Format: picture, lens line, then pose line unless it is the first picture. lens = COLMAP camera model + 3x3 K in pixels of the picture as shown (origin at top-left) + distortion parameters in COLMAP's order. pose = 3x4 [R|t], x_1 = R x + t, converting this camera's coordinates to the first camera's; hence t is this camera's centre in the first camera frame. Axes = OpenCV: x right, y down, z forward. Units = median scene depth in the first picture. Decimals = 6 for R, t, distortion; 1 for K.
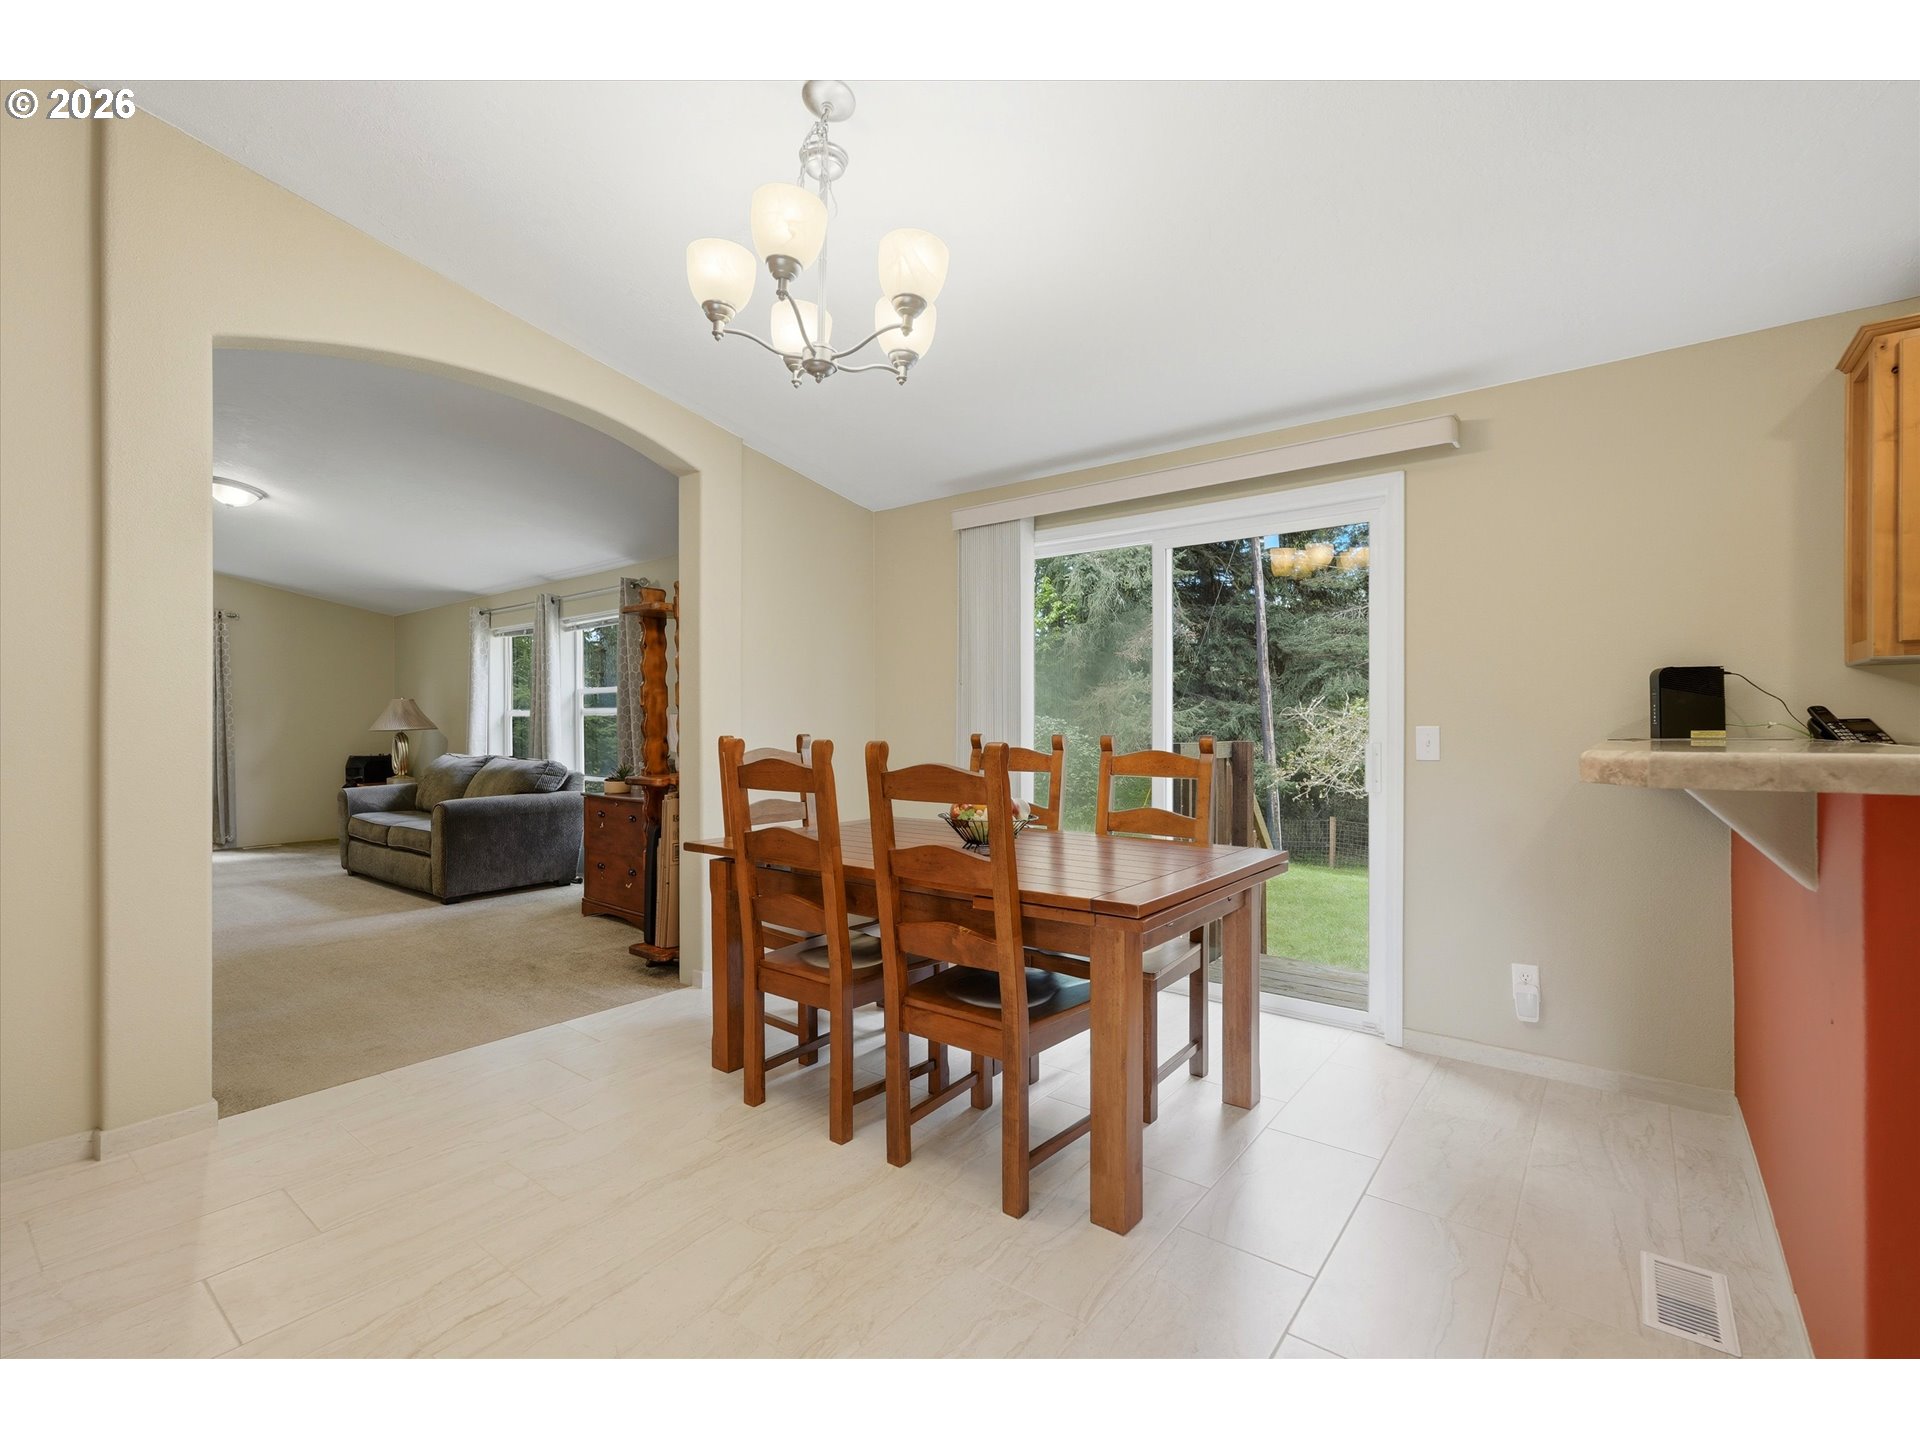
lens RADIAL K [[851.7, 0, 960.0], [0, 851.7, 720.0], [0, 0, 1]] dist [-0.005049, 0.000351]
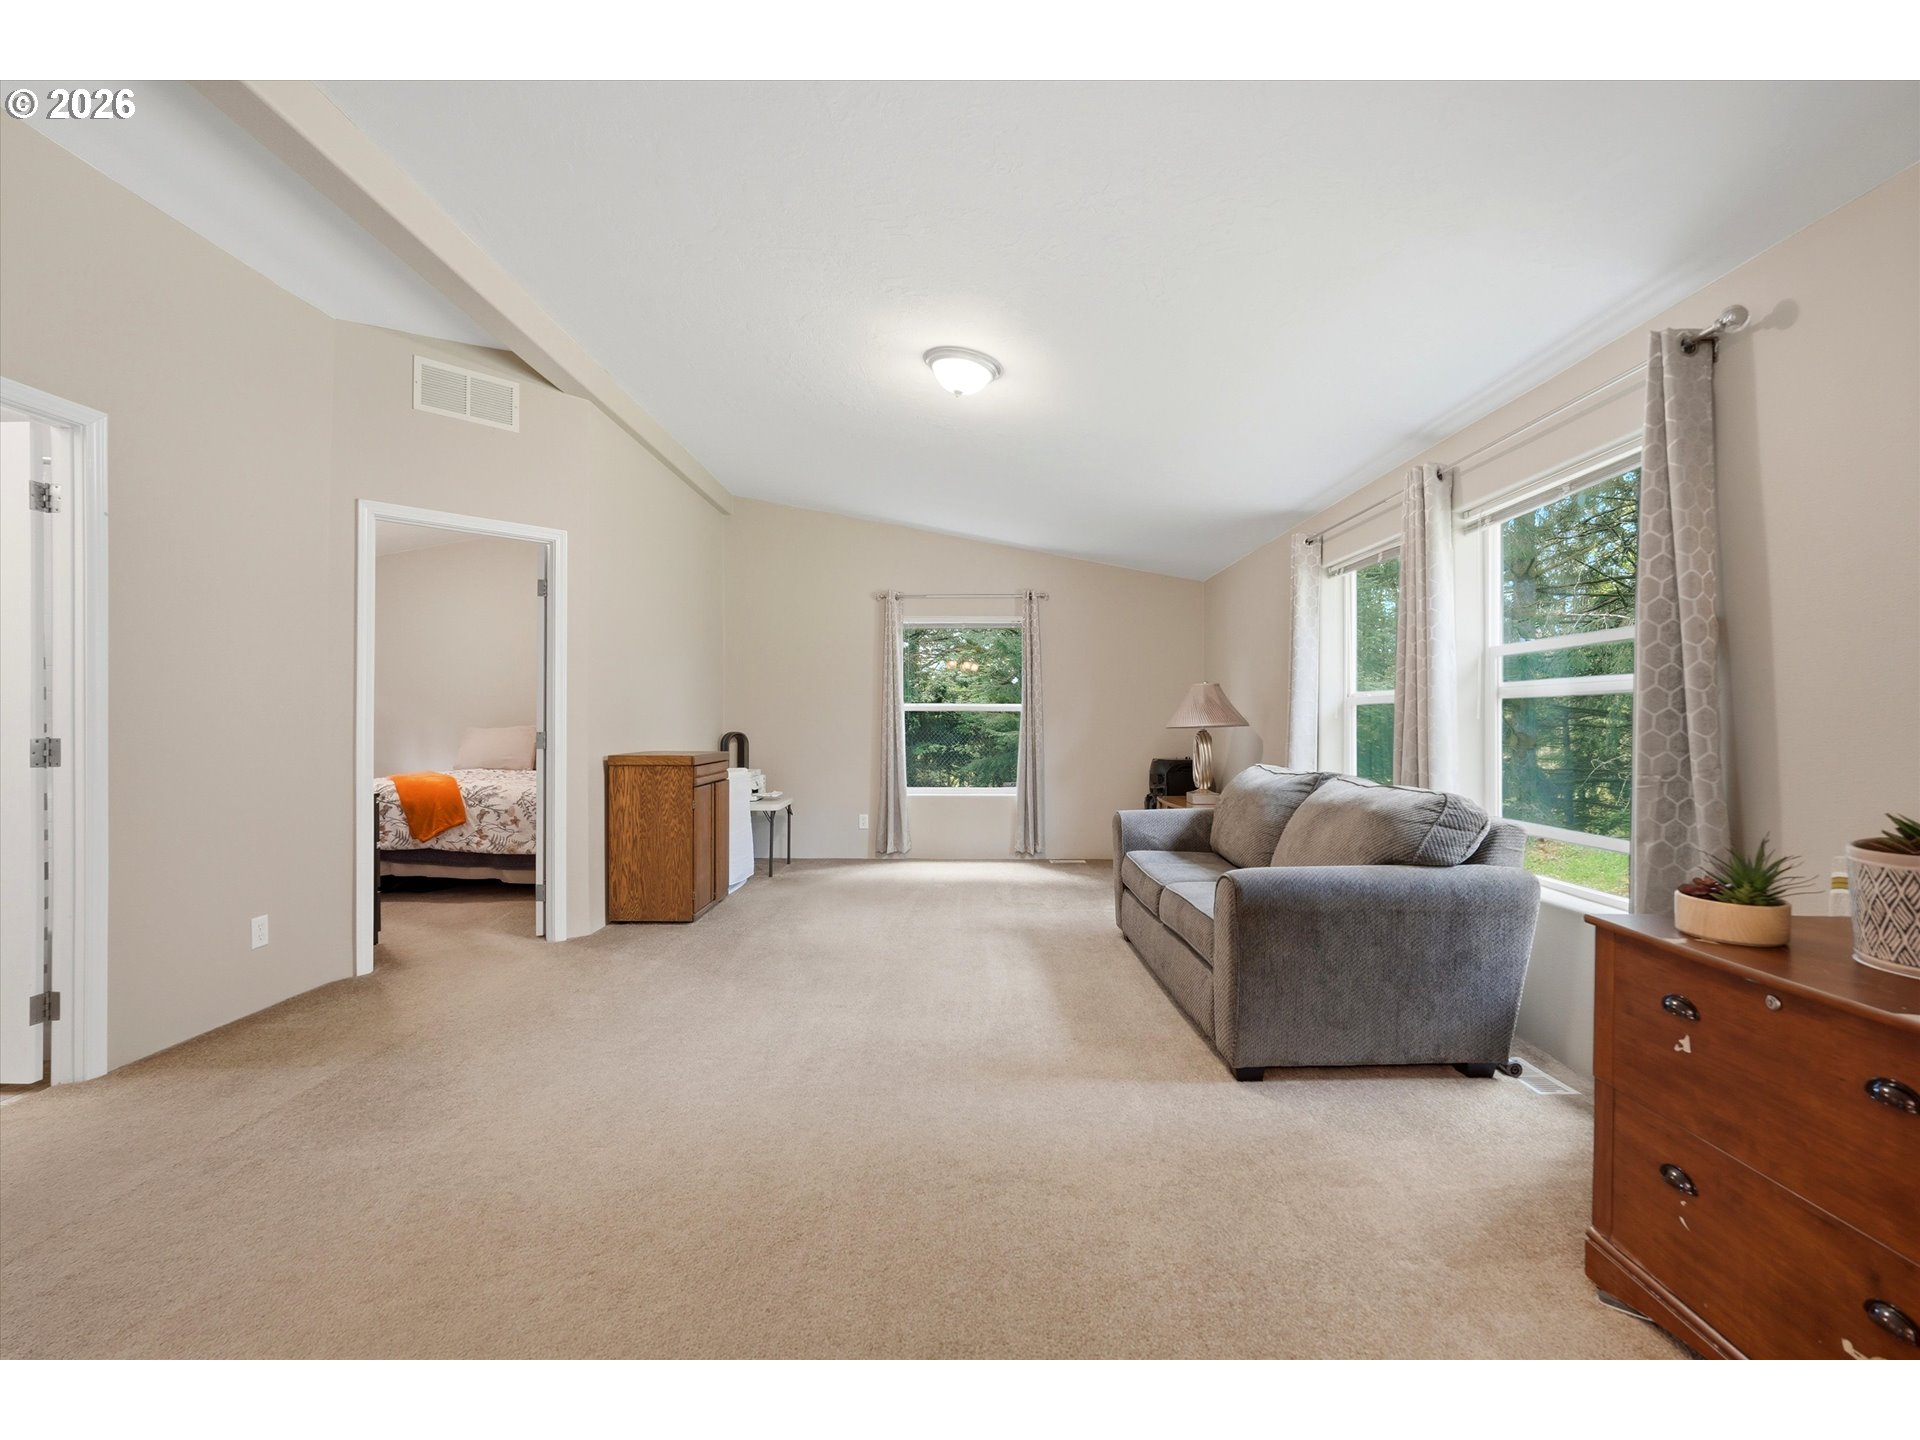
lens RADIAL K [[849.5, 0, 965.6], [0, 849.5, 717.0], [0, 0, 1]] dist [-0.000738, 0.008392]
pose [[0.622709, -0.001291, -0.782453, -0.263055], [-0.001069, 0.999996, -0.002500, 0.006759], [0.782453, 0.002393, 0.622705, 0.471317]]
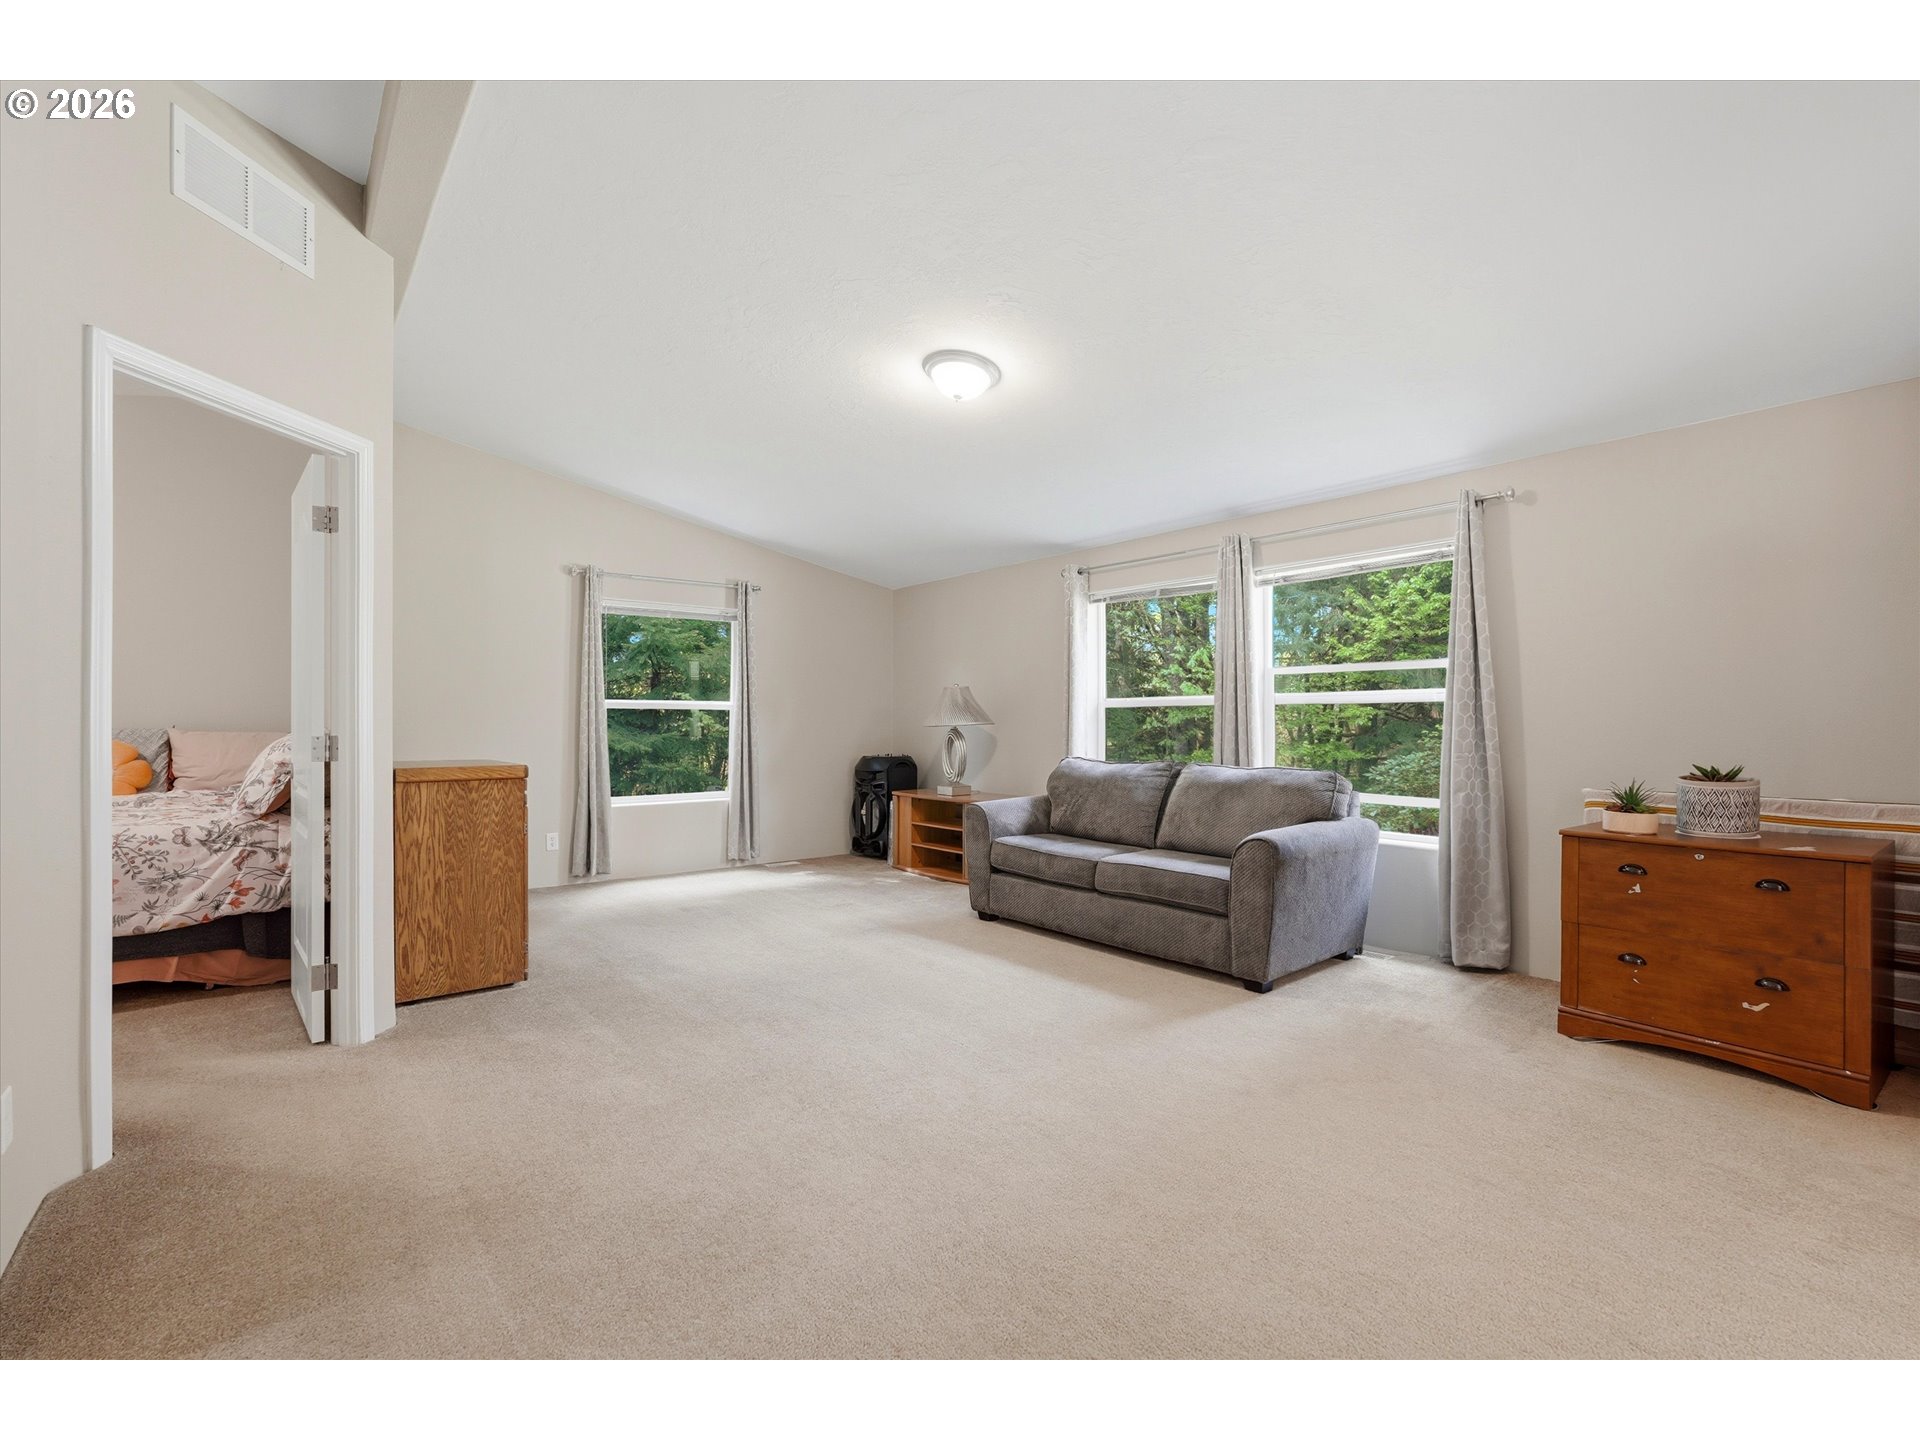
lens RADIAL K [[857.5, 0, 968.6], [0, 857.5, 717.7], [0, 0, 1]] dist [-0.011293, 0.009148]
pose [[0.977278, 0.001888, -0.211954, -0.569050], [-0.002495, 0.999994, -0.002596, 0.008234], [0.211947, 0.003066, 0.977276, 0.260851]]
